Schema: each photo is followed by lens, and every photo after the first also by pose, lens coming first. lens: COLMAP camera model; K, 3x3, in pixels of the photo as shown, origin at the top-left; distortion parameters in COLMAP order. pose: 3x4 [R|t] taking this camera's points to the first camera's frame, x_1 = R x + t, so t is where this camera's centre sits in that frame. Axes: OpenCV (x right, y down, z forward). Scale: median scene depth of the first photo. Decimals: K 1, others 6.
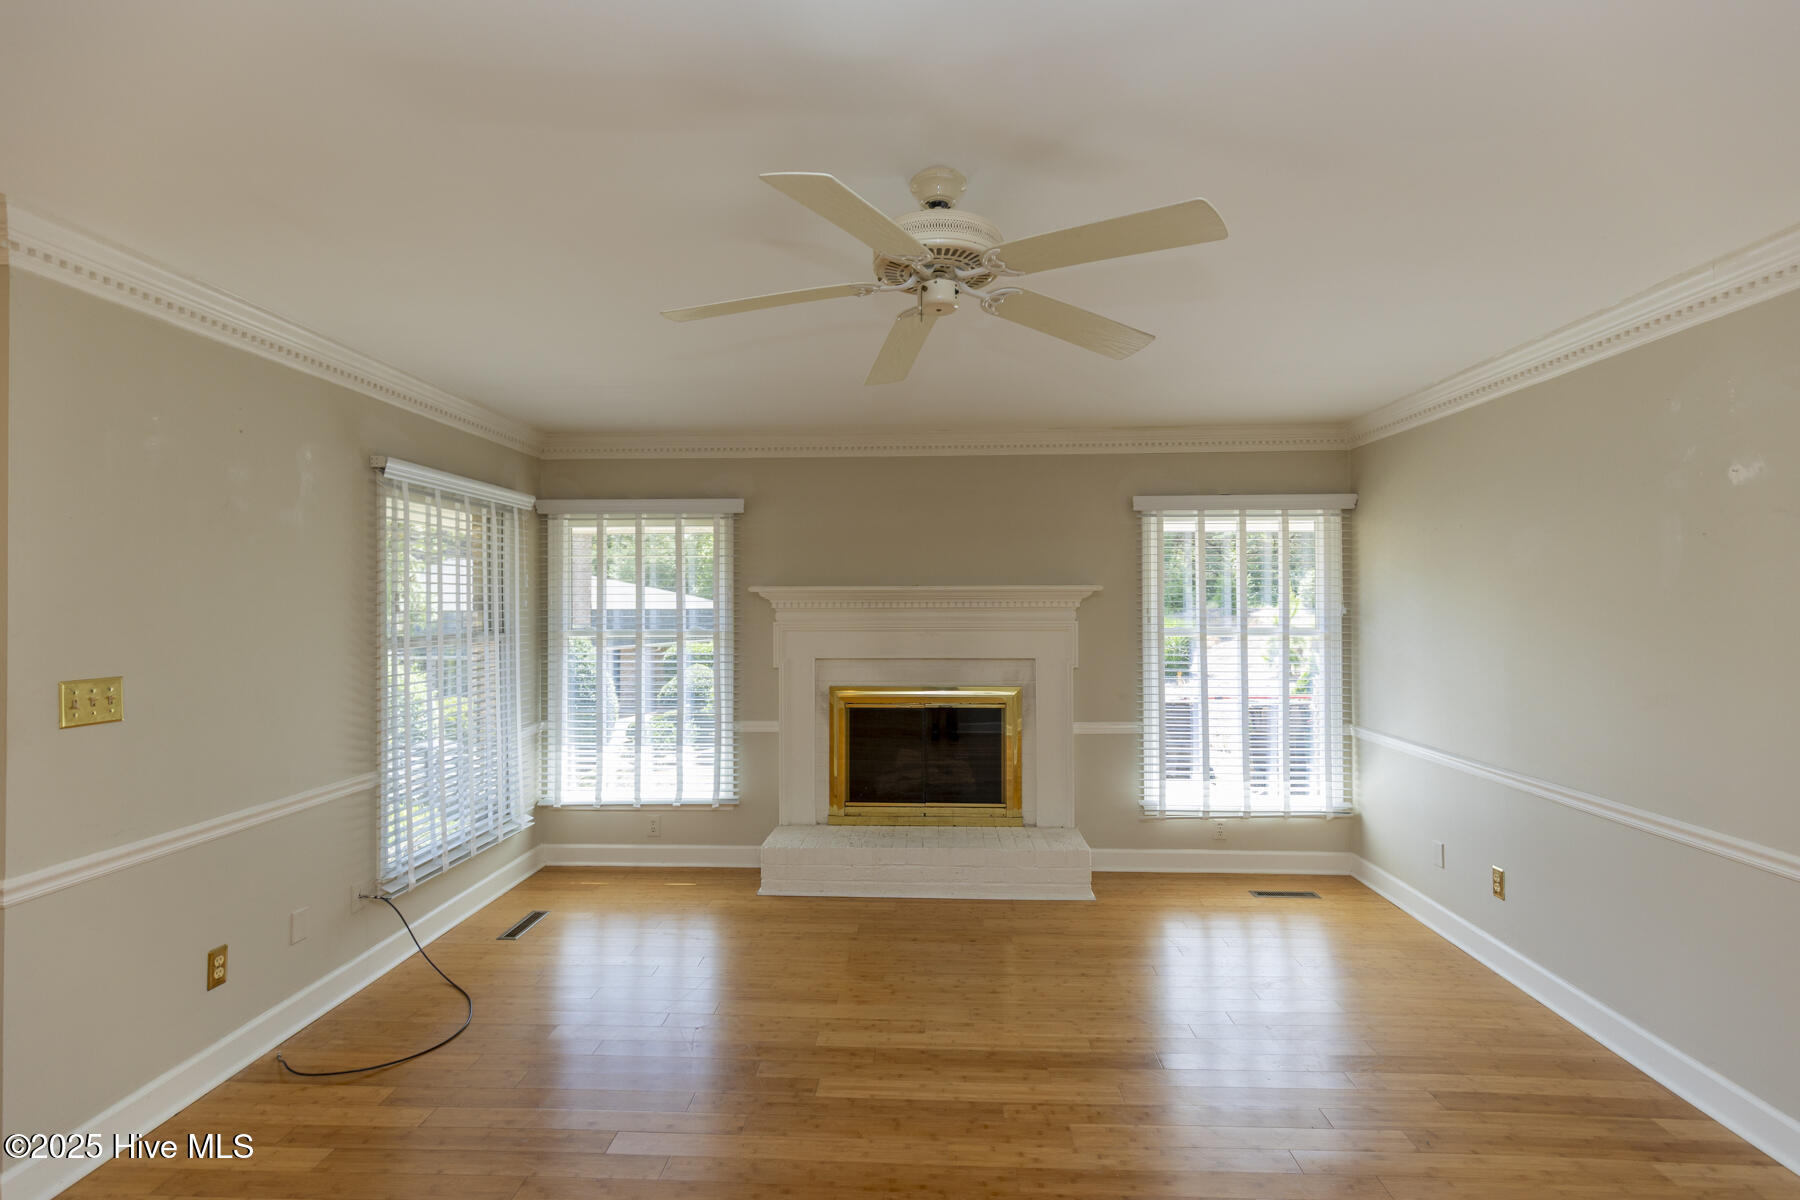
lens RADIAL K [[819.6, 0, 922.7], [0, 819.6, 604.3], [0, 0, 1]] dist [0.012641, -0.001415]
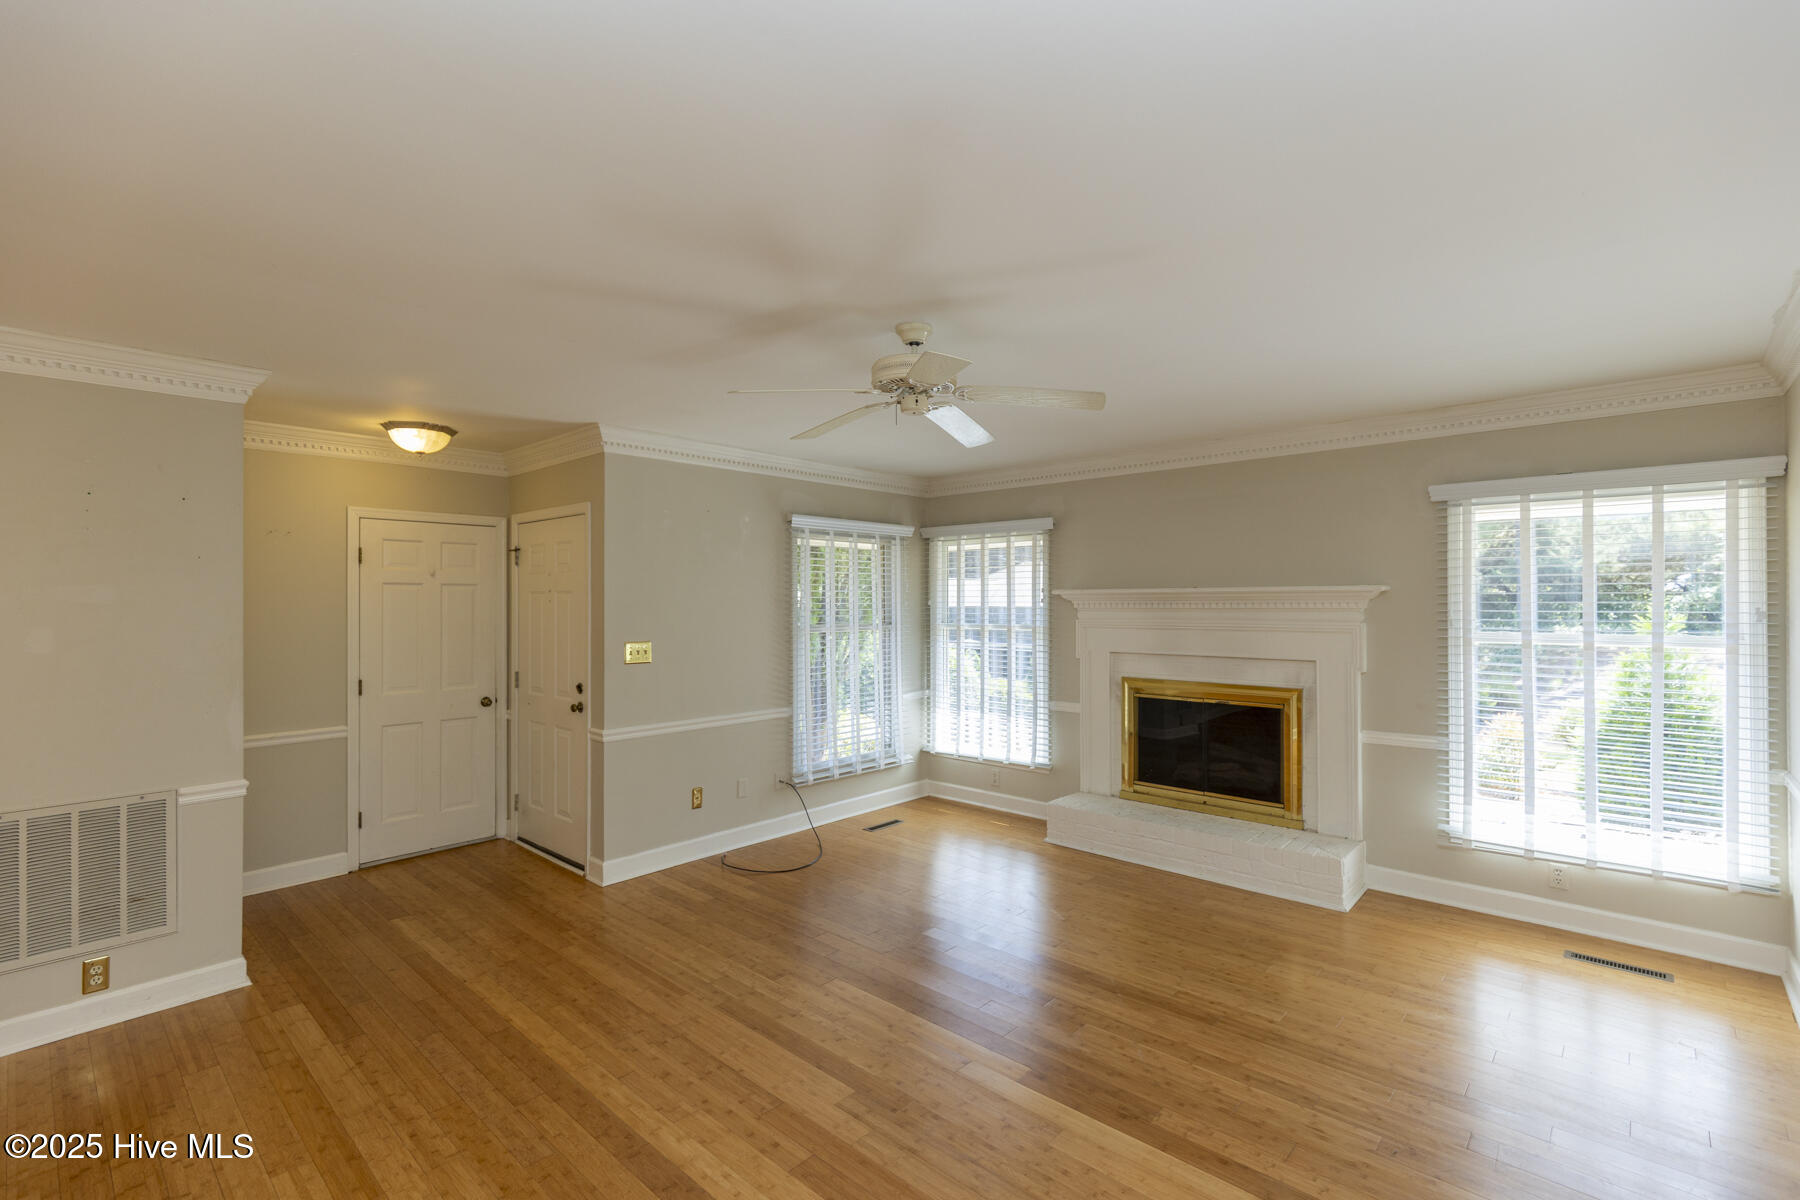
lens RADIAL K [[819.6, 0, 909.7], [0, 819.6, 603.4], [0, 0, 1]] dist [0.012641, -0.001415]
pose [[0.763987, 0.001272, -0.645230, 0.404267], [0.000146, 0.999998, 0.002144, -0.004361], [0.645231, -0.001732, 0.763986, -0.062448]]
